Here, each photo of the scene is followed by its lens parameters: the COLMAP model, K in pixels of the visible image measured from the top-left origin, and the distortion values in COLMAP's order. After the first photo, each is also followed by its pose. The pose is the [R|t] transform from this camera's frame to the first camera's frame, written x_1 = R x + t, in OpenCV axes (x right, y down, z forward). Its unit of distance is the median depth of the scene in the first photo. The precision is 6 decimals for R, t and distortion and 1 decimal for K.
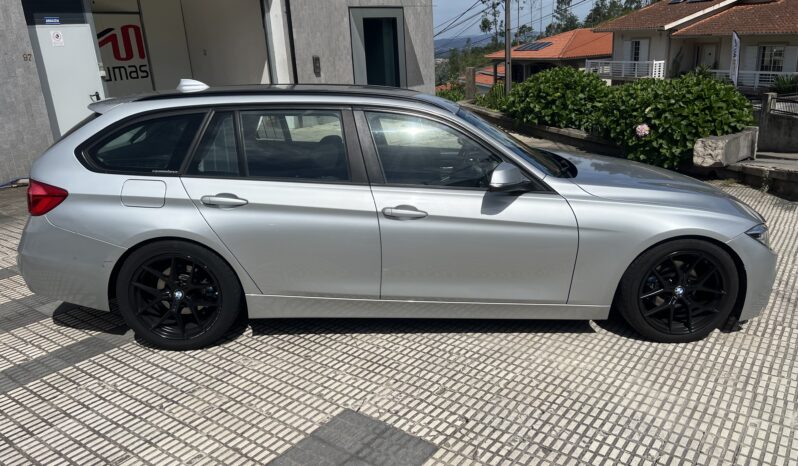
lens RADIAL K [[586.6, 0, 405.7], [0, 586.6, 236.0], [0, 0, 1]] dist [0.023872, -0.021648]
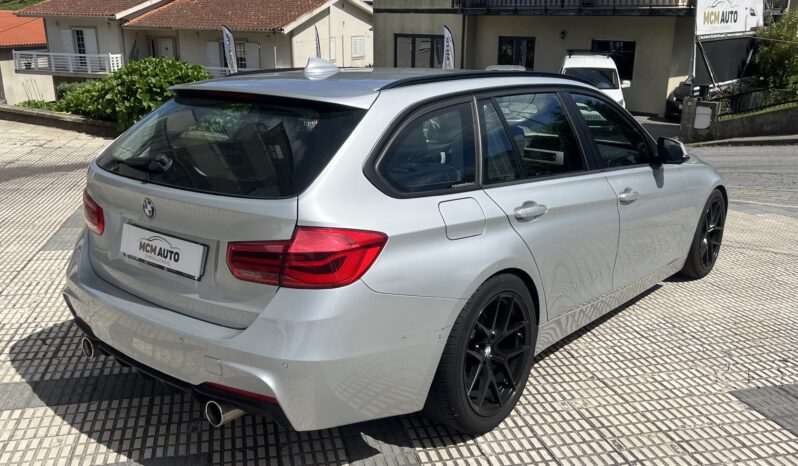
lens RADIAL K [[692.6, 0, 402.1], [0, 692.6, 235.2], [0, 0, 1]] dist [0.028926, -0.023001]
pose [[0.629374, -0.171235, 0.758002, -0.291668], [0.199933, 0.978265, 0.054987, -0.030011], [-0.750943, 0.116943, 0.649931, 0.144870]]
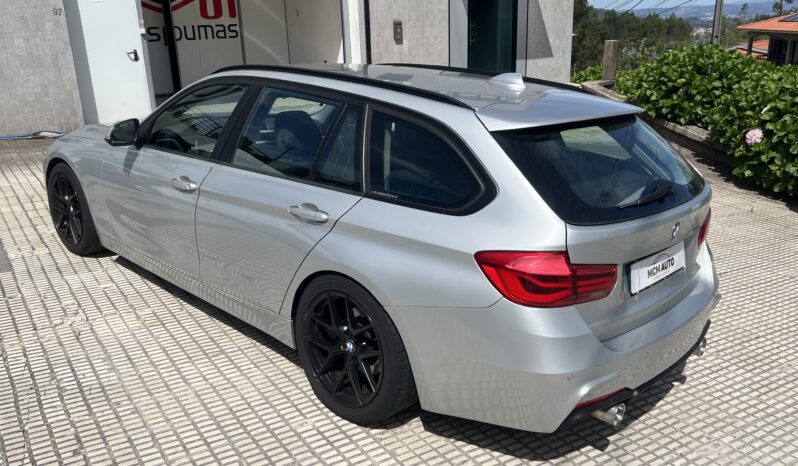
lens RADIAL K [[683.4, 0, 395.6], [0, 683.4, 229.5], [0, 0, 1]] dist [0.022287, -0.021095]
pose [[0.938795, 0.128722, -0.319523, 0.203185], [-0.129047, 0.991432, 0.020252, -0.020714], [0.319392, 0.022221, 0.947362, 0.051894]]
